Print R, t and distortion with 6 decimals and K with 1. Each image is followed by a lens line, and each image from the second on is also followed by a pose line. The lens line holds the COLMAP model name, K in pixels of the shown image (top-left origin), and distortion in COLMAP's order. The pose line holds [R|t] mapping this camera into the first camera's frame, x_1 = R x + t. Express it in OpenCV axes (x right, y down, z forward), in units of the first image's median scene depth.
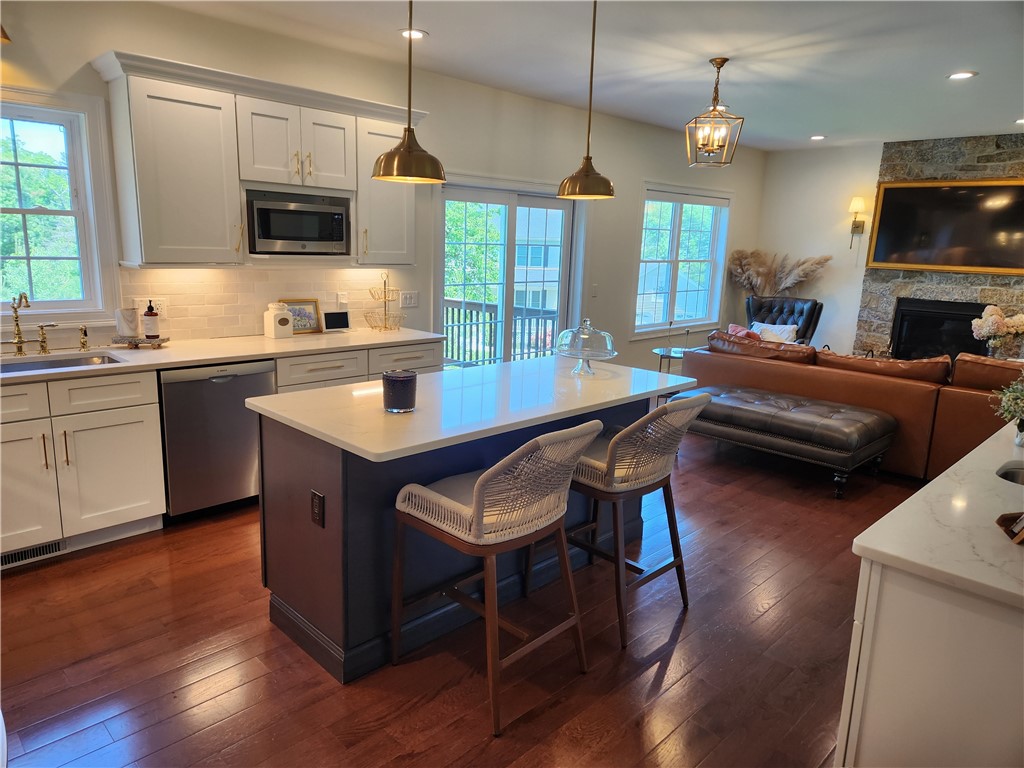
lens RADIAL K [[681.0, 0, 503.3], [0, 681.0, 381.6], [0, 0, 1]] dist [0.006306, -0.002448]
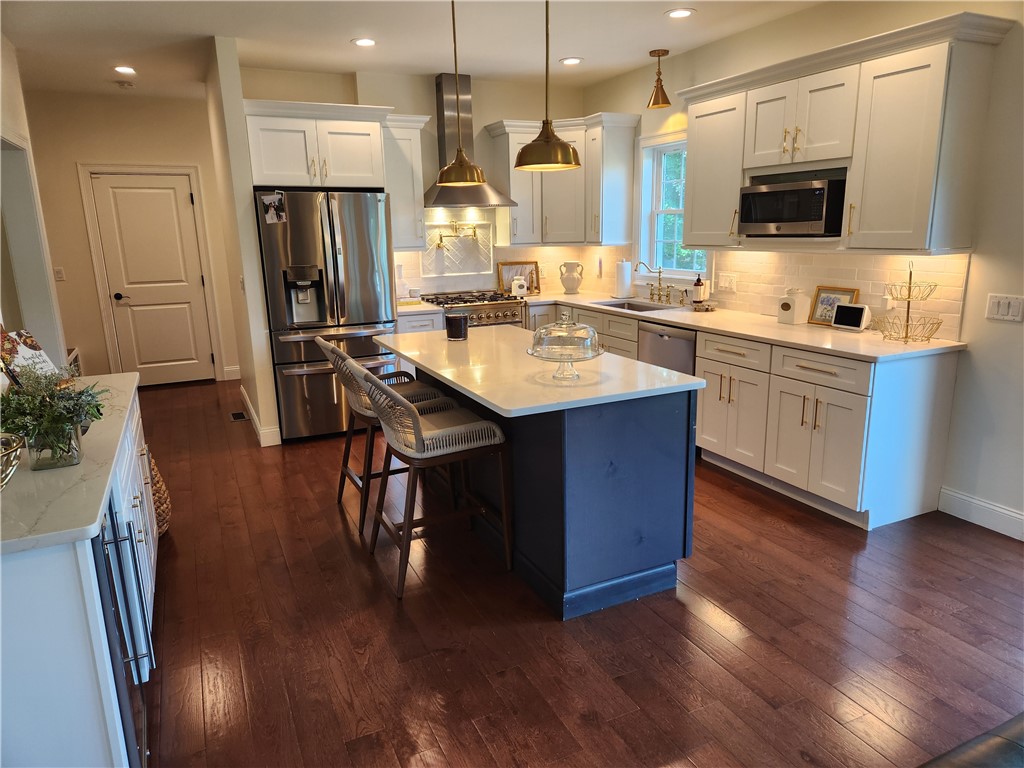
lens RADIAL K [[681.0, 0, 507.1], [0, 681.0, 393.2], [0, 0, 1]] dist [0.006306, -0.002448]
pose [[-0.332239, 0.199190, -0.921922, 0.783984], [-0.175097, 0.947430, 0.267801, -0.171145], [0.926800, 0.250399, -0.279896, 0.987901]]
